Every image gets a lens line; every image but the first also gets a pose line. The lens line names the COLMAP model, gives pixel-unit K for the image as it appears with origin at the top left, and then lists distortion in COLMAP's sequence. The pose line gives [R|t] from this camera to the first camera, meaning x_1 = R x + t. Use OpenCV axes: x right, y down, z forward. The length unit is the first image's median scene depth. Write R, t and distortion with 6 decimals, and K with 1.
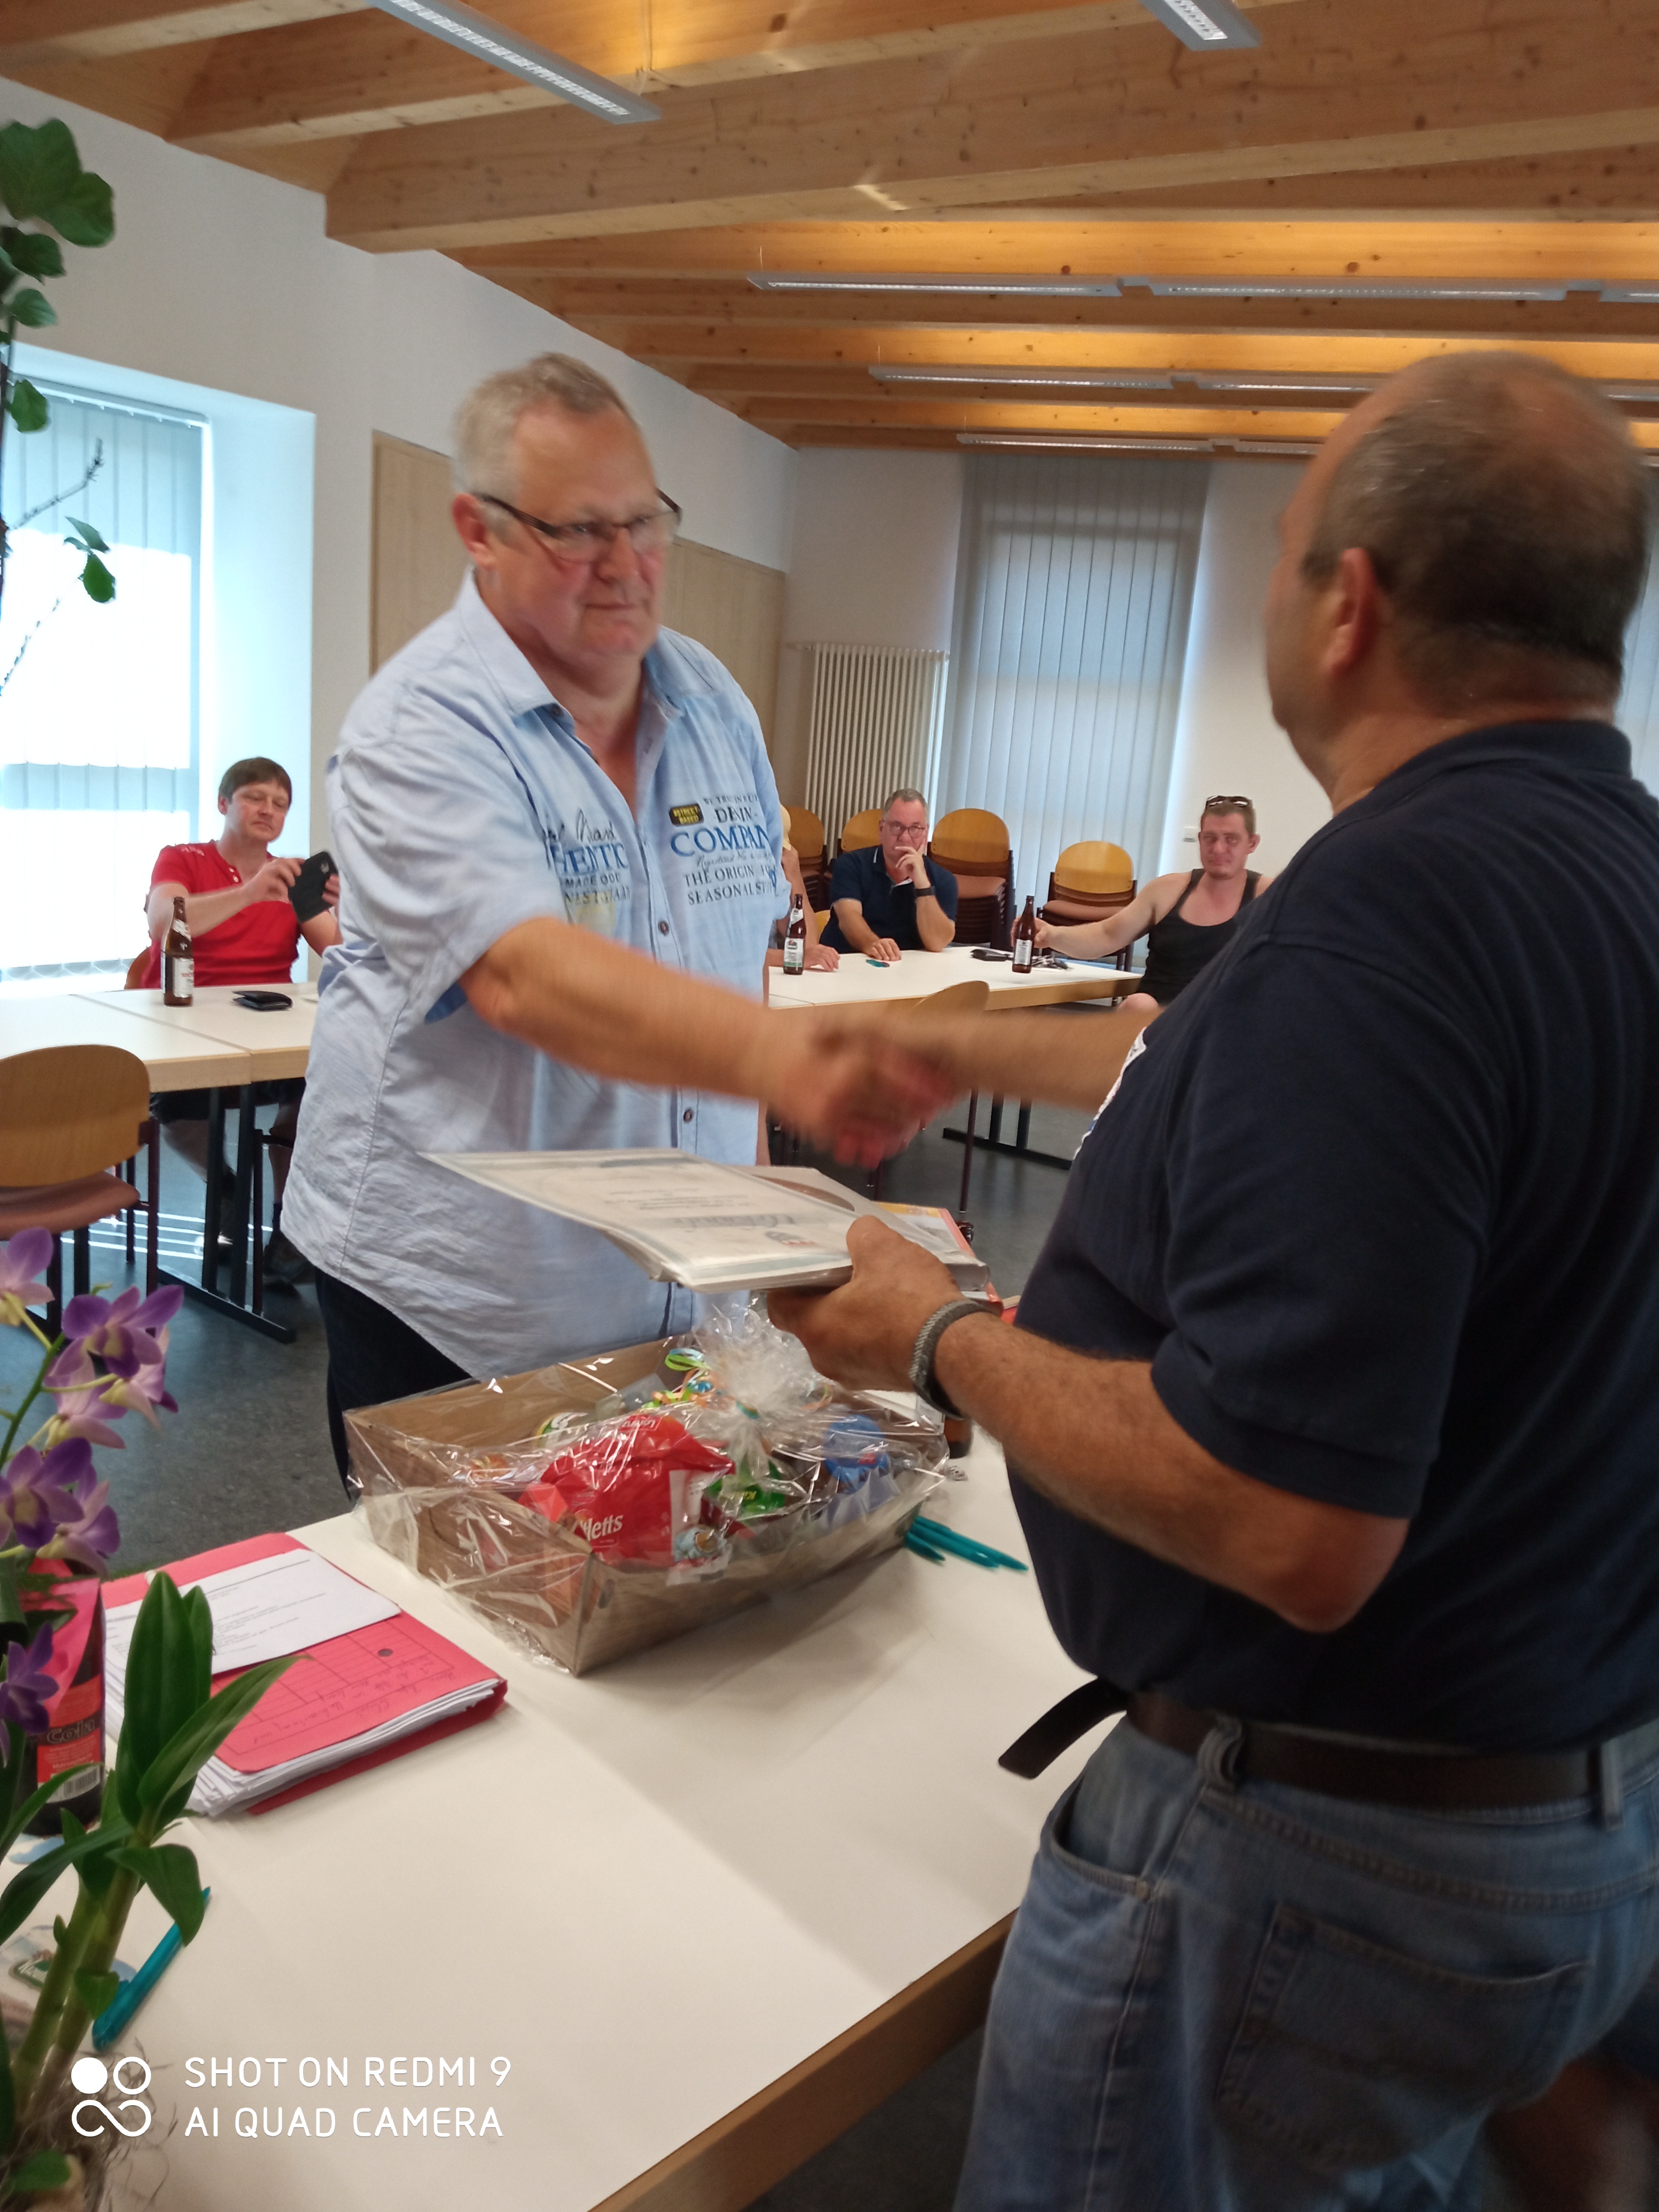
lens RADIAL K [[1797.1, 0, 843.3], [0, 1797.1, 1097.2], [0, 0, 1]] dist [0.072858, -0.105976]
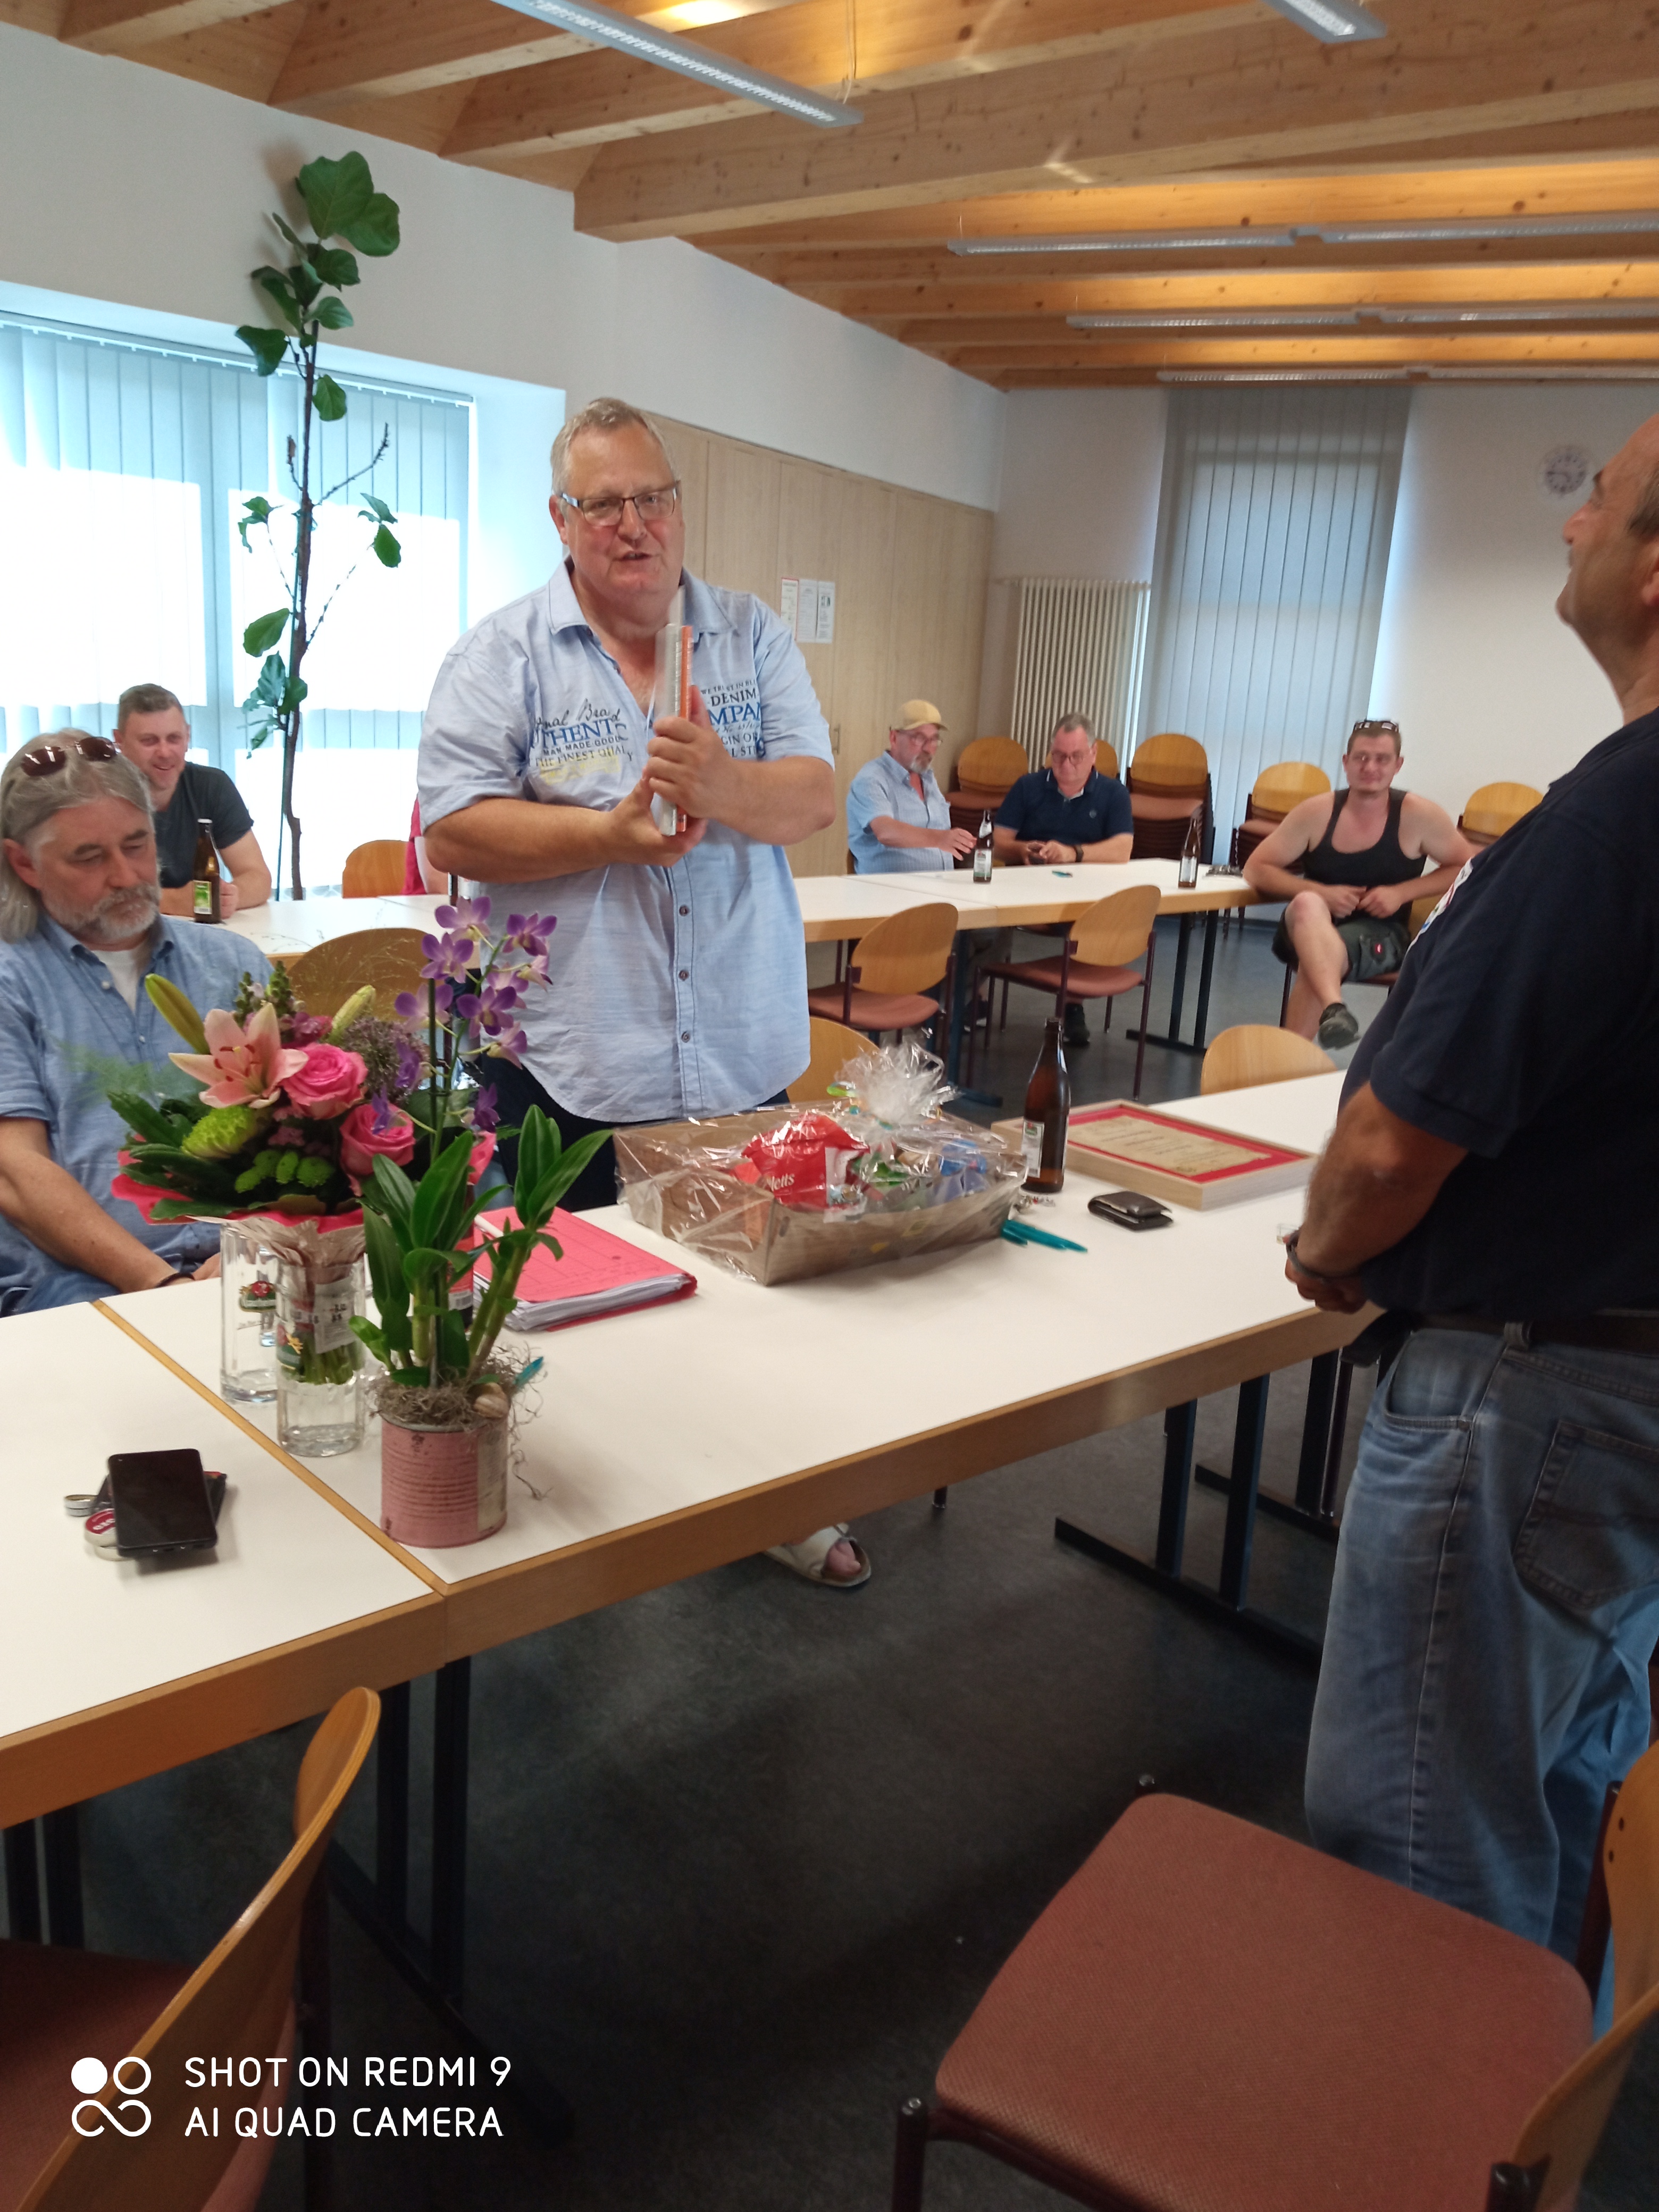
lens RADIAL K [[1797.1, 0, 826.3], [0, 1797.1, 1102.7], [0, 0, 1]] dist [0.072858, -0.105976]
pose [[0.990999, 0.006914, -0.133692, 0.029052], [-0.002115, 0.999349, 0.036005, 0.031401], [0.133854, -0.035398, 0.990369, -0.135072]]
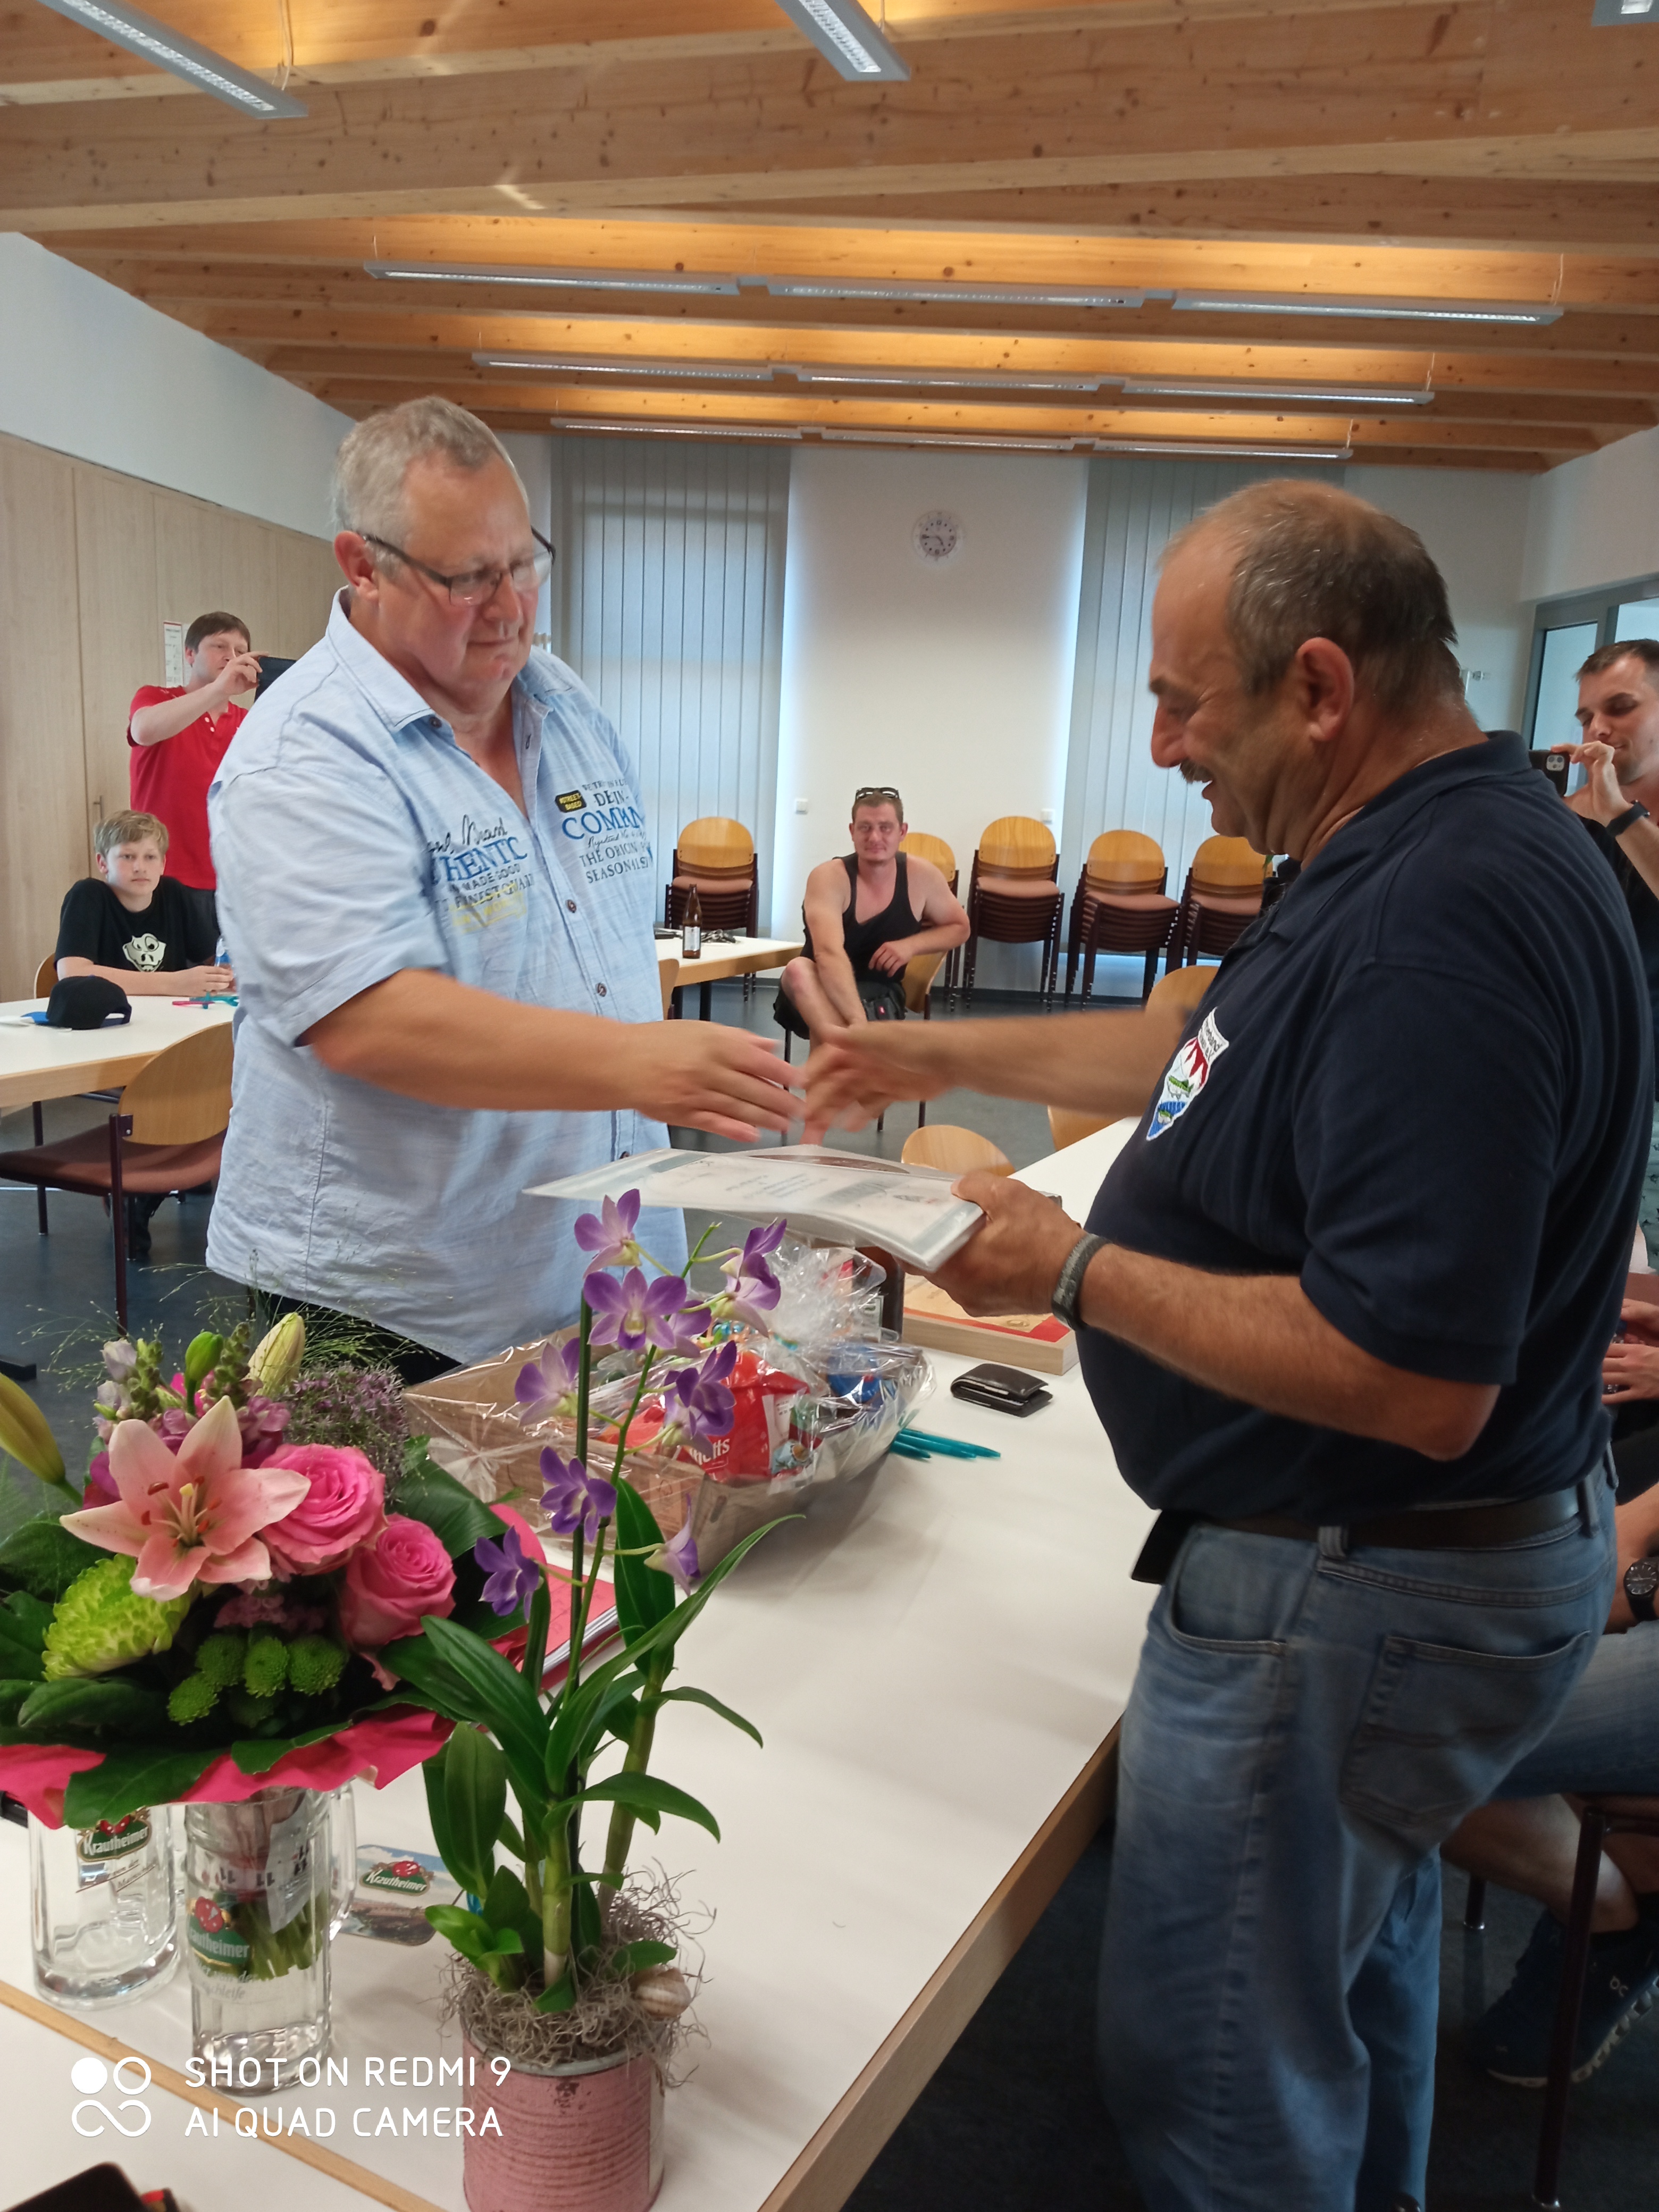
lens RADIAL K [[1797.1, 0, 837.7], [0, 1797.1, 1109.9], [0, 0, 1]] dist [0.072858, -0.105976]
pose [[0.969481, -0.085649, 0.229718, -0.081396], [0.080737, 0.996262, 0.030715, -0.002352], [-0.231490, -0.011231, 0.972773, -0.037054]]
